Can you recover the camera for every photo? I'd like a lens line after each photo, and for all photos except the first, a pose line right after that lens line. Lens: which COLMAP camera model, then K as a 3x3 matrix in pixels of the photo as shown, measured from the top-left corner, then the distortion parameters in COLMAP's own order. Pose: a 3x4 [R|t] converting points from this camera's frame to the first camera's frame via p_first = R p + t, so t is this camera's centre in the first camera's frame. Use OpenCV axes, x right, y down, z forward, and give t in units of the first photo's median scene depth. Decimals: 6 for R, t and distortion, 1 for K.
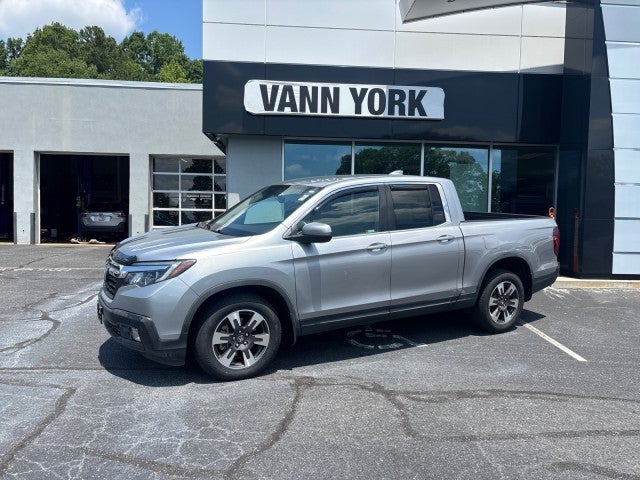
lens RADIAL K [[516.3, 0, 320.0], [0, 516.3, 240.0], [0, 0, 1]] dist [0.012721, -0.003119]
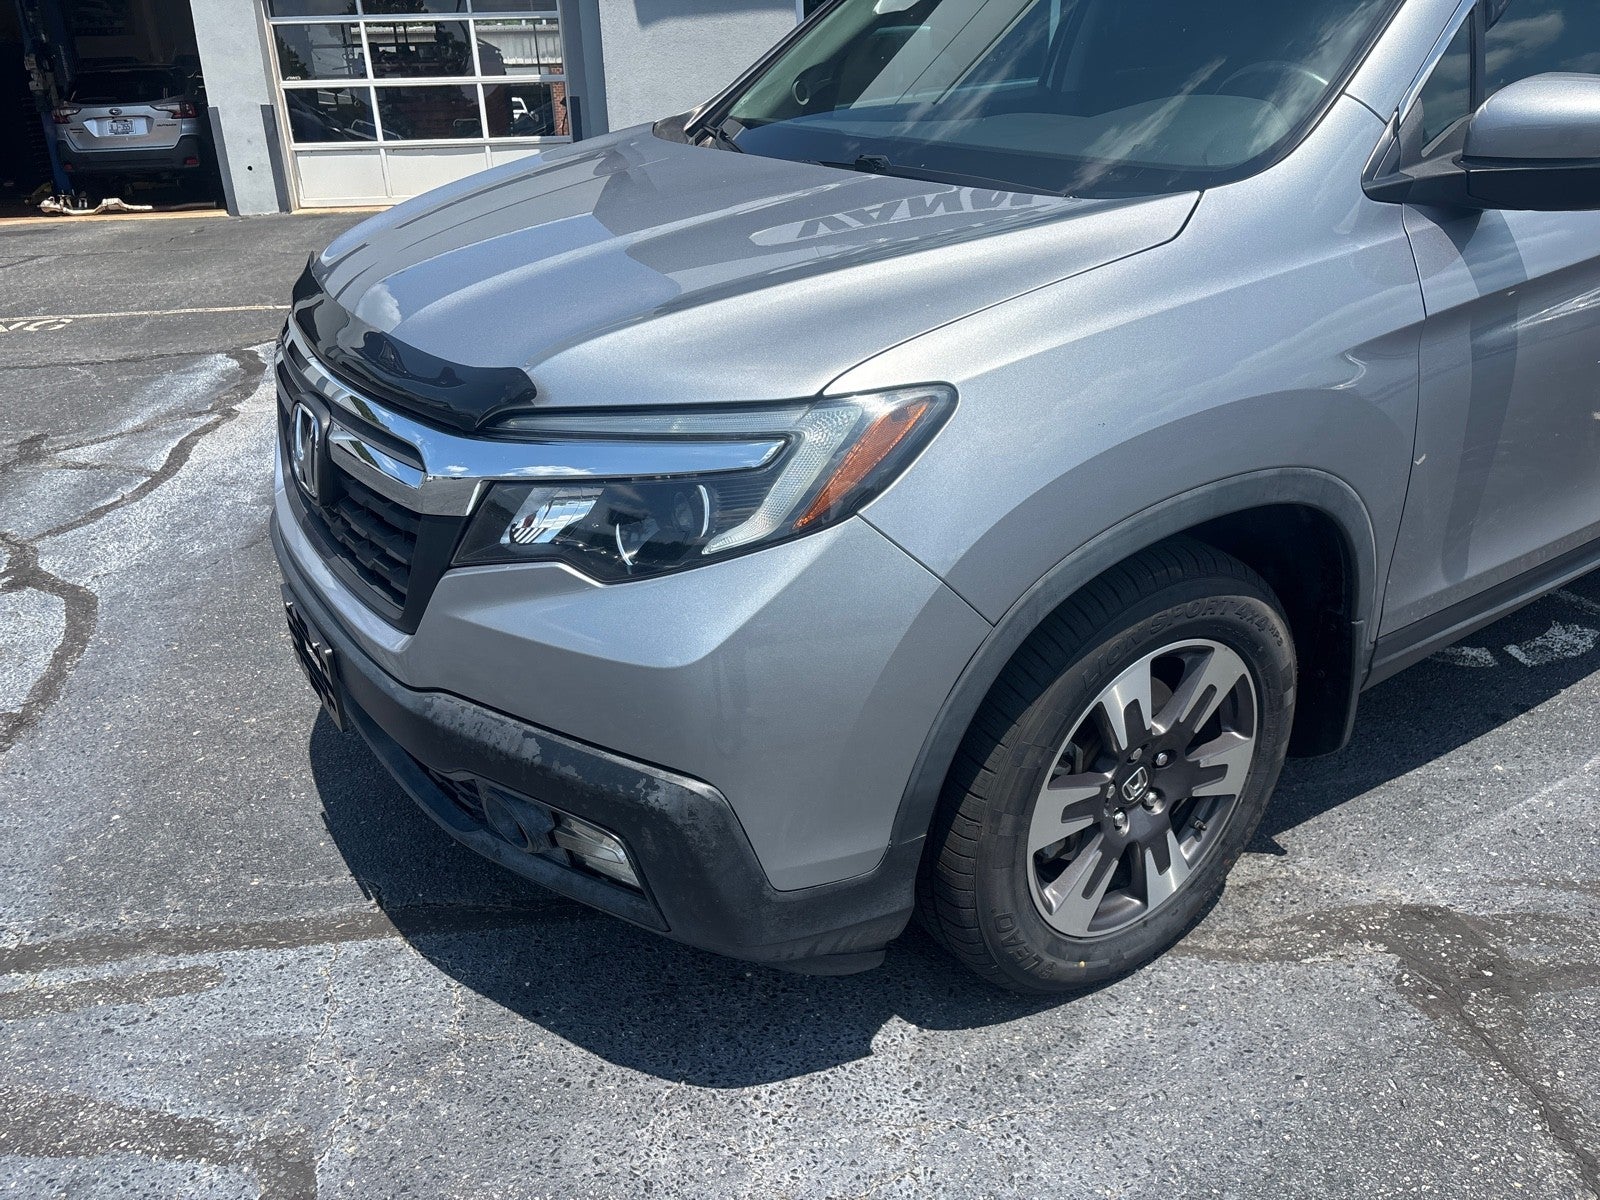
lens RADIAL K [[1247.9, 0, 757.4], [0, 1247.9, 604.1], [0, 0, 1]] dist [0.007701, -0.004840]
pose [[0.997139, -0.068198, 0.032616, -0.292140], [0.053046, 0.938615, 0.340862, -0.027630], [-0.053860, -0.338157, 0.939547, 0.598652]]
